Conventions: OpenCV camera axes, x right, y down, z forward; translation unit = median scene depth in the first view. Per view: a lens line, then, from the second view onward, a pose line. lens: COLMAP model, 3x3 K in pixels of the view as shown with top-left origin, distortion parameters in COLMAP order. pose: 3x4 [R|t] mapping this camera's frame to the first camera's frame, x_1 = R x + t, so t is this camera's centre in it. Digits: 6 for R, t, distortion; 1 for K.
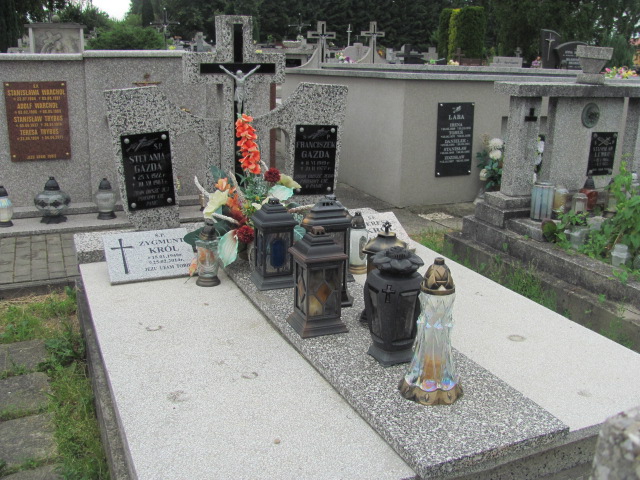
lens RADIAL K [[684.3, 0, 318.2], [0, 684.3, 241.2], [0, 0, 1]] dist [-0.051134, 0.000000]
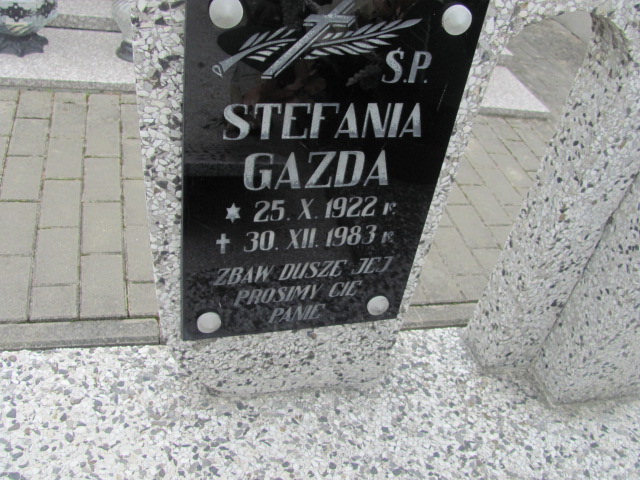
lens RADIAL K [[684.3, 0, 320.7], [0, 684.3, 237.1], [0, 0, 1]] dist [-0.051134, 0.000000]
pose [[0.975533, 0.219520, -0.012115, -0.244992], [-0.201250, 0.913809, 0.352777, -0.155729], [0.088512, -0.341707, 0.935629, 0.834397]]
